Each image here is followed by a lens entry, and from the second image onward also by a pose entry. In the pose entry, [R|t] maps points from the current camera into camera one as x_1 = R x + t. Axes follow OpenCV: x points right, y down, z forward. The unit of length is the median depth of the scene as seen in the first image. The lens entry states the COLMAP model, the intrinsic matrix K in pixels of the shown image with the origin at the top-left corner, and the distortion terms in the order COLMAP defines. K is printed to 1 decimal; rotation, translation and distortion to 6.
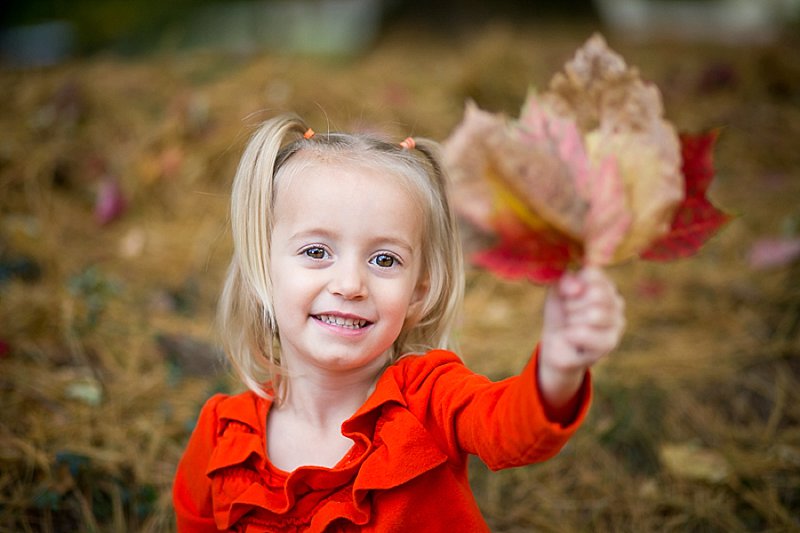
lens RADIAL K [[1856.5, 0, 400.0], [0, 1856.5, 266.5], [0, 0, 1]] dist [0.022666, 0.115967]
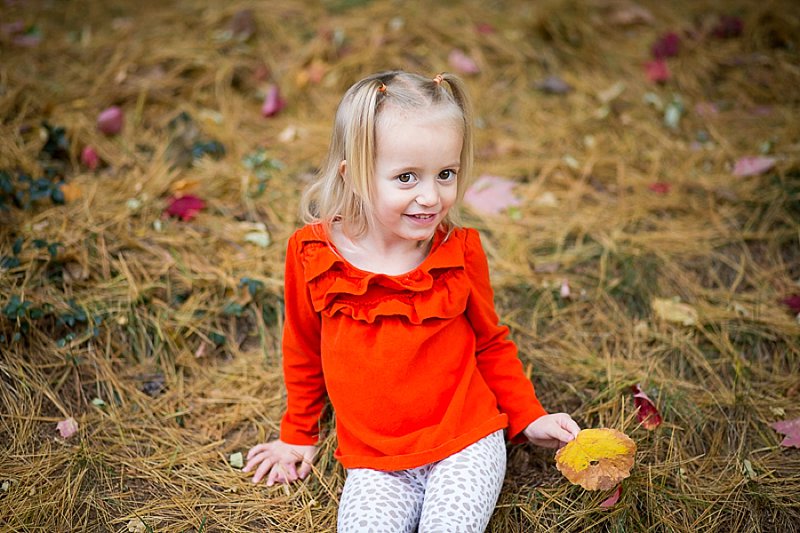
lens RADIAL K [[1856.5, 0, 400.0], [0, 1856.5, 266.5], [0, 0, 1]] dist [0.022666, 0.115967]
pose [[0.997679, 0.059360, -0.033349, -0.009237], [-0.056691, 0.995498, 0.075961, -0.026372], [0.037708, -0.073894, 0.996553, -0.436415]]
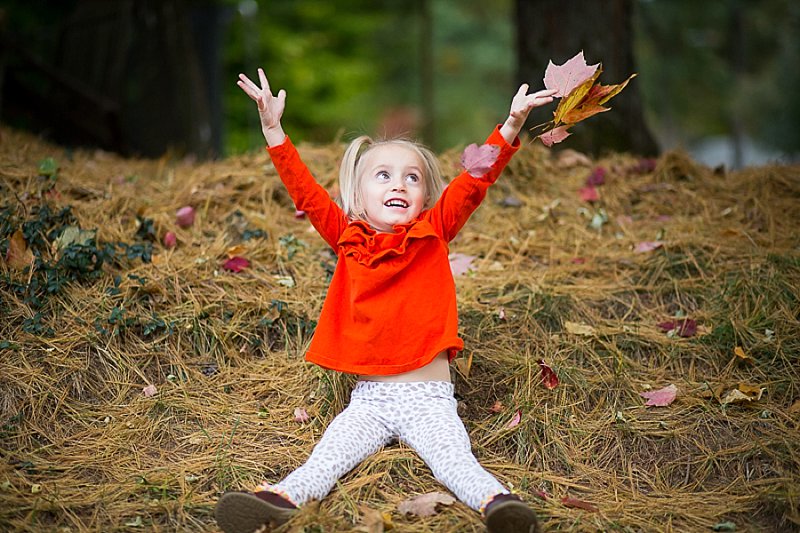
lens RADIAL K [[1856.5, 0, 400.0], [0, 1856.5, 266.5], [0, 0, 1]] dist [0.022666, 0.115967]
pose [[0.995056, 0.047340, -0.087313, 0.132452], [-0.055717, 0.993806, -0.096150, 0.237224], [0.082220, 0.100540, 0.991530, -1.014954]]
